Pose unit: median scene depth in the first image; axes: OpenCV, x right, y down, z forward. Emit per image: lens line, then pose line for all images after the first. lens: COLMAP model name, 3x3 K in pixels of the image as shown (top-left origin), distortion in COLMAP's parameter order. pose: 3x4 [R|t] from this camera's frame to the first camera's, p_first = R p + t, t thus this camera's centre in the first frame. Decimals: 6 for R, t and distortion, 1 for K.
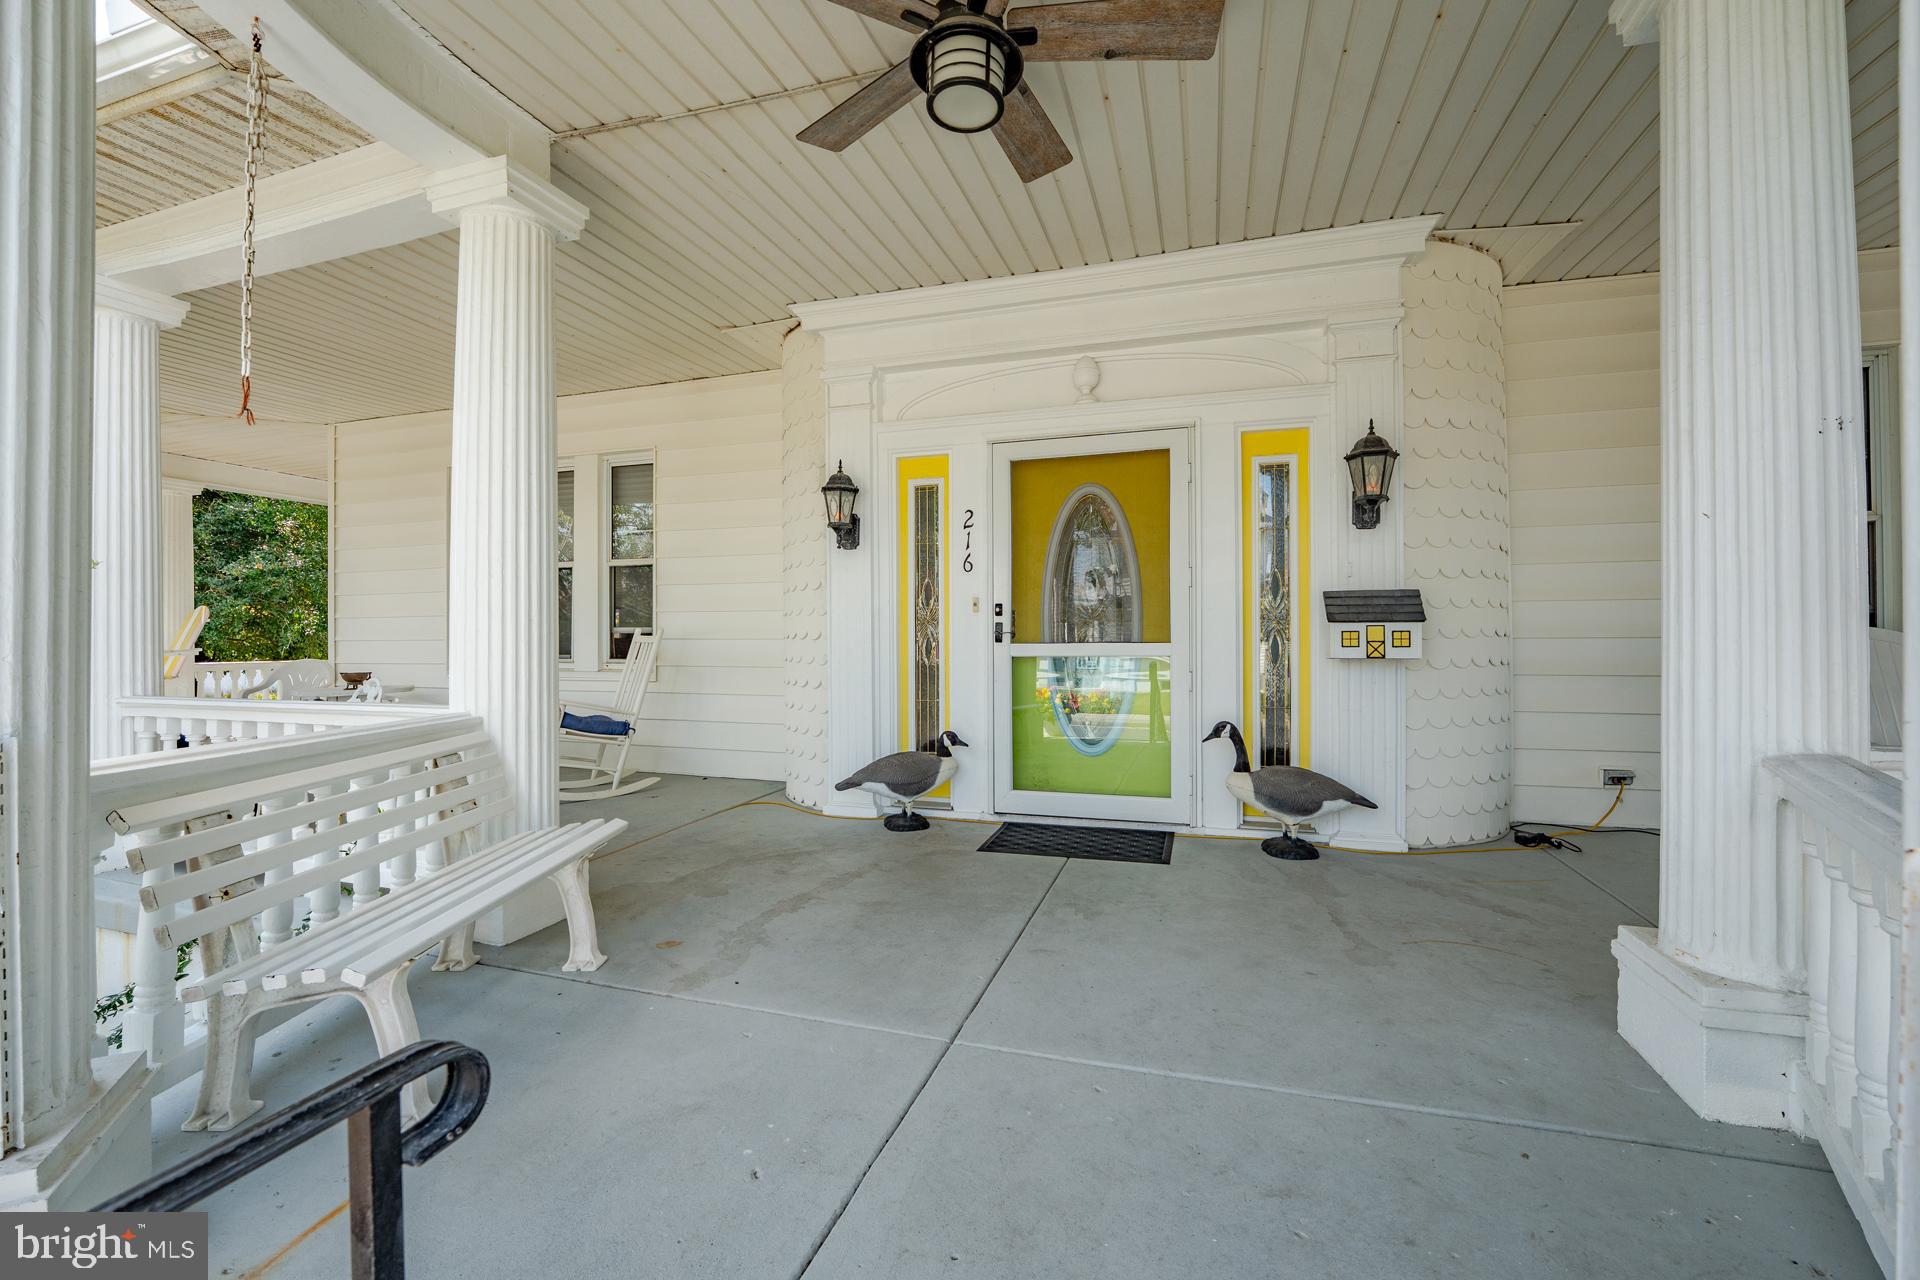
lens RADIAL K [[780.9, 0, 965.3], [0, 780.9, 630.3], [0, 0, 1]] dist [-0.027644, 0.003442]
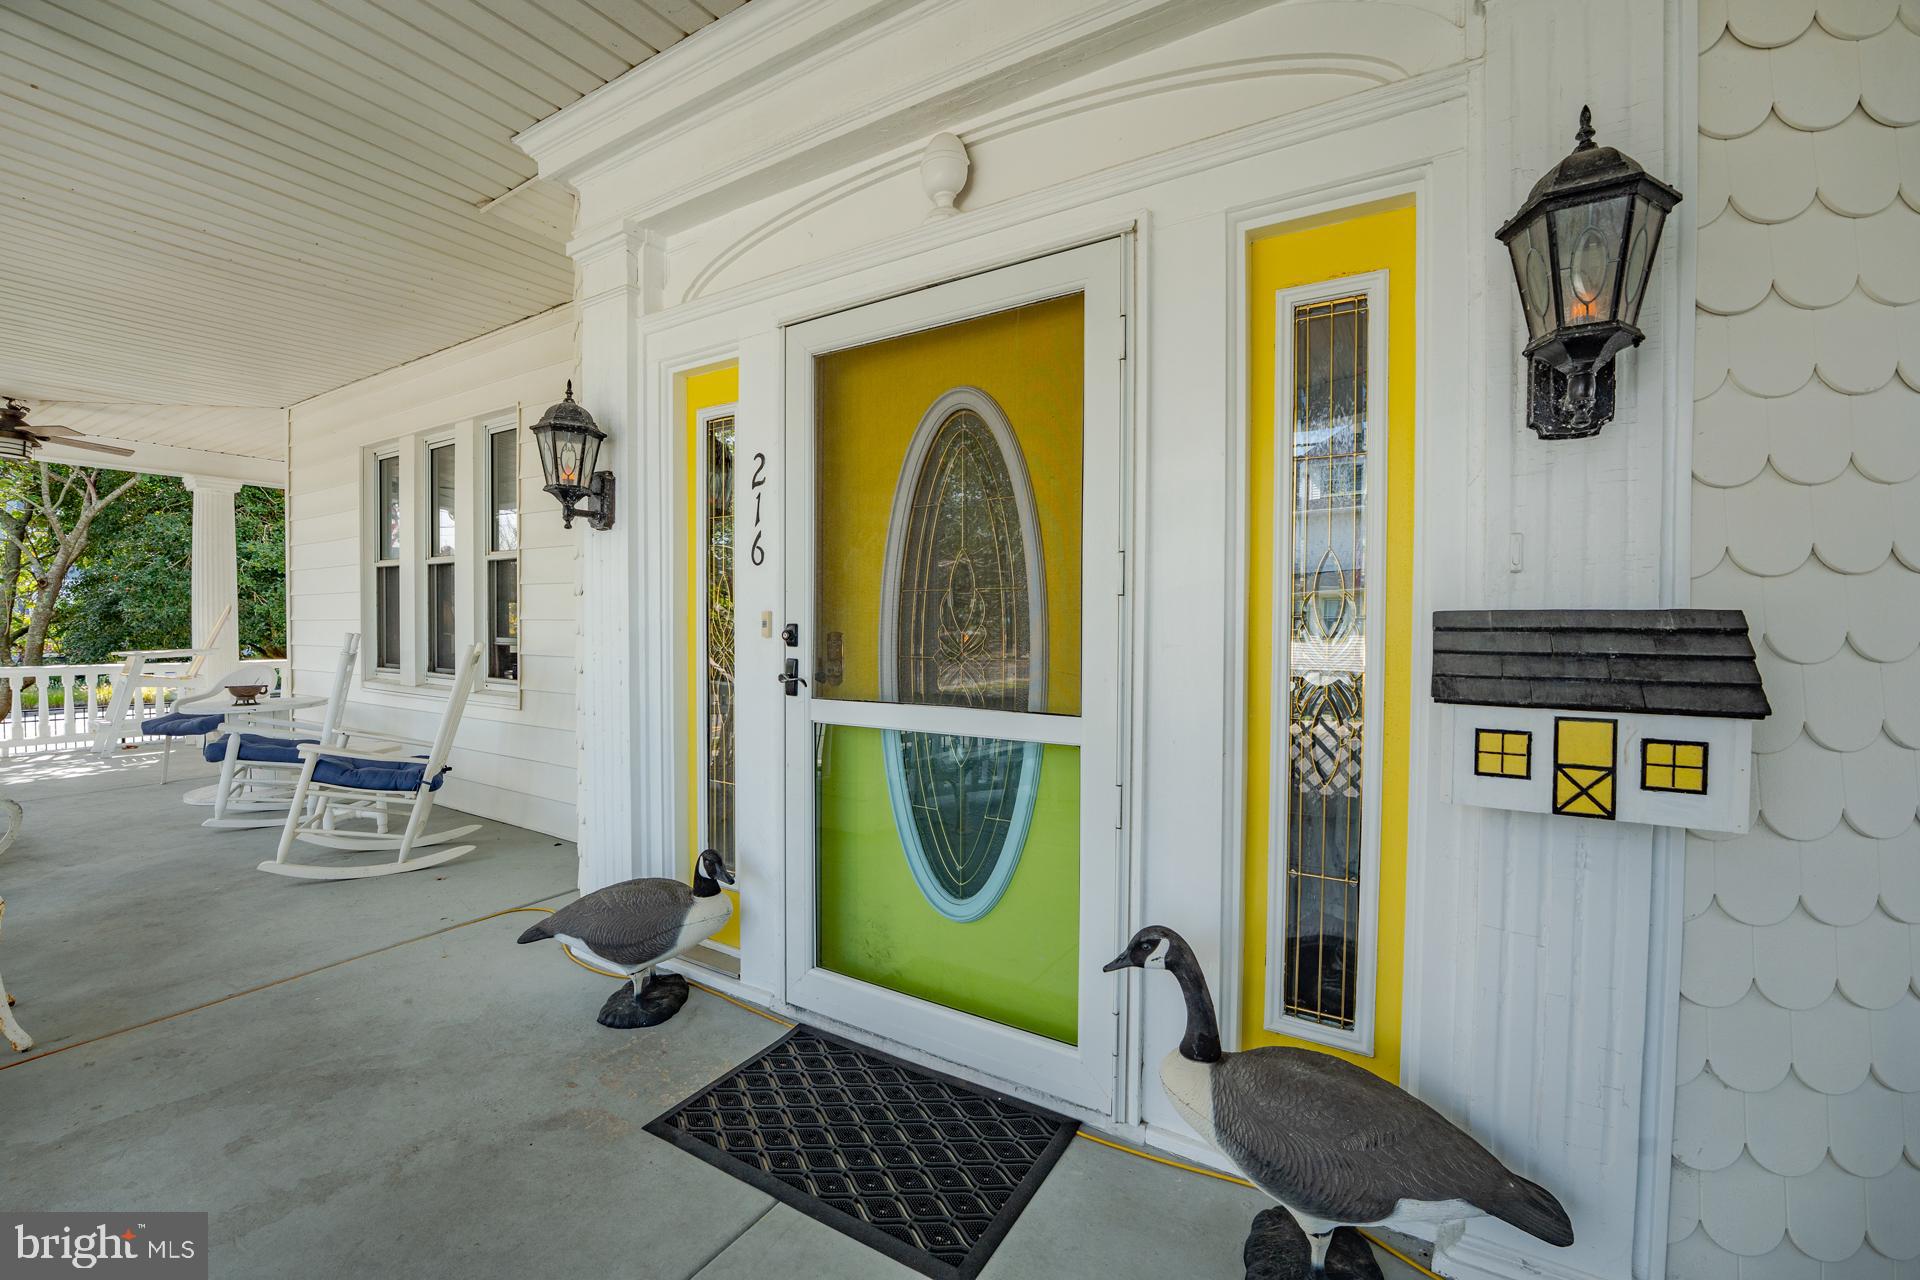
lens RADIAL K [[780.9, 0, 959.5], [0, 780.9, 637.3], [0, 0, 1]] dist [-0.027644, 0.003442]
pose [[0.969675, 0.012793, -0.244062, 0.319839], [-0.006459, 0.999622, 0.026734, -0.044770], [0.244312, -0.024347, 0.969391, 0.564613]]
